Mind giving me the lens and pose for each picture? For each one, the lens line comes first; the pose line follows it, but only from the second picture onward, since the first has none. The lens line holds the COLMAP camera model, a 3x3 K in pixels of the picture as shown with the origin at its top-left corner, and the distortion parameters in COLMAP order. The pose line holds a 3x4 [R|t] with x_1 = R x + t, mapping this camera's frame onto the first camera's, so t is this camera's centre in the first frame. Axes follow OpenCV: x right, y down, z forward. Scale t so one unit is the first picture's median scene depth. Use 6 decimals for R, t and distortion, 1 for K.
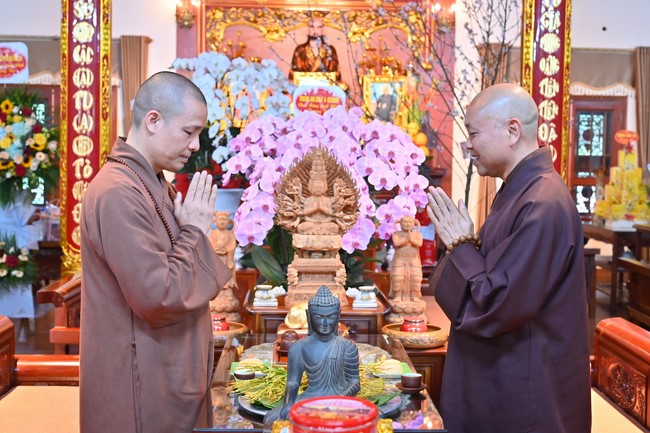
lens RADIAL K [[1034.4, 0, 345.6], [0, 1034.4, 204.7], [0, 0, 1]] dist [0.001641, 0.000000]
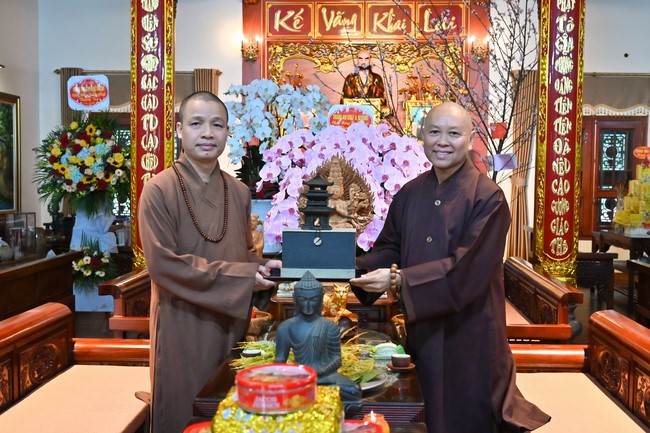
lens RADIAL K [[907.1, 0, 322.0], [0, 907.1, 230.7], [0, 0, 1]] dist [-0.014824, 0.000000]
pose [[0.995571, -0.001453, -0.094001, 0.031306], [0.002522, 0.999934, 0.011253, 0.008774], [0.093979, -0.011440, 0.995508, 0.012651]]
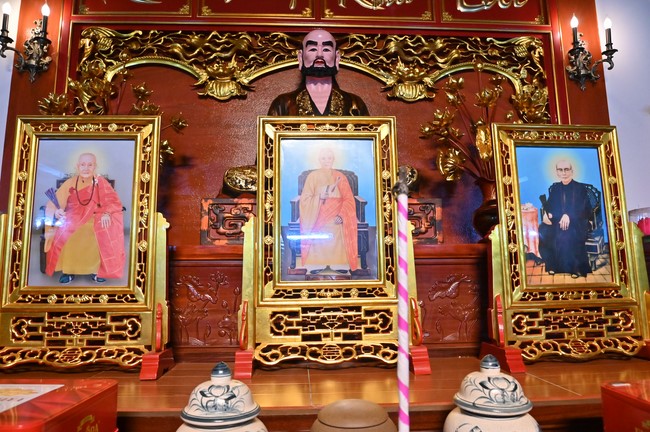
lens RADIAL K [[457.6, 0, 324.5], [0, 457.6, 214.5], [0, 0, 1]] dist [-0.050362, -0.007534]
pose [[0.999400, -0.024414, 0.024548, -0.055927], [0.028592, 0.981837, -0.187561, -0.121541], [-0.019523, 0.188150, 0.981946, 1.415017]]
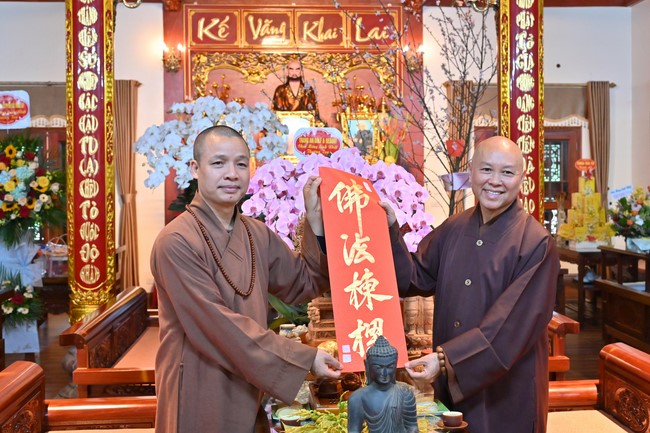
lens RADIAL K [[953.2, 0, 361.5], [0, 953.2, 191.0], [0, 0, 1]] dist [-0.014560, 0.000000]
pose [[0.998018, -0.025214, 0.057654, -0.033551], [0.027362, 0.998949, -0.036773, -0.011223], [-0.056666, 0.038278, 0.997659, 0.020600]]
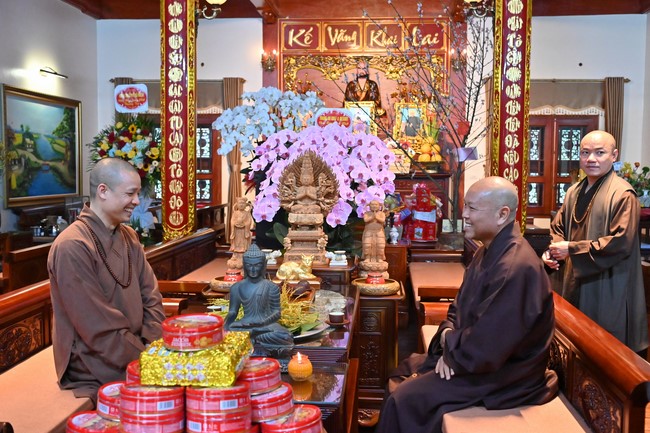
lens RADIAL K [[756.7, 0, 322.6], [0, 756.7, 216.6], [0, 0, 1]] dist [-0.024521, 0.000000]
pose [[0.992224, -0.001009, -0.124458, 0.073618], [0.003475, 0.999802, 0.019597, 0.007964], [0.124413, -0.019877, 0.992031, -0.004500]]
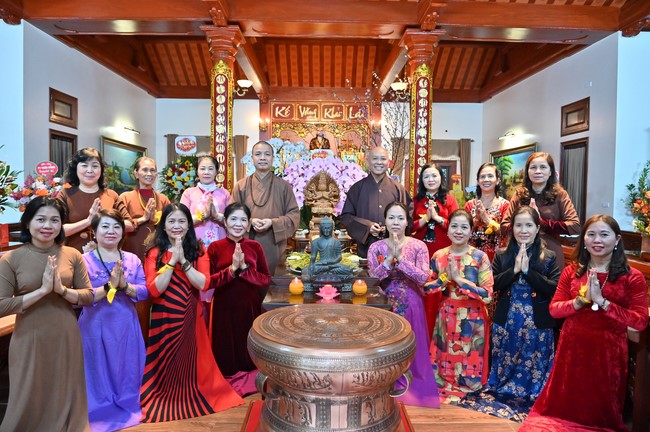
lens RADIAL K [[457.6, 0, 324.4], [0, 457.6, 216.8], [0, 0, 1]] dist [-0.050362, -0.007534]
pose [[0.999822, -0.003906, -0.018444, -0.002389], [0.003930, 0.999991, 0.001259, 0.029309], [0.018439, -0.001331, 0.999829, -0.016824]]
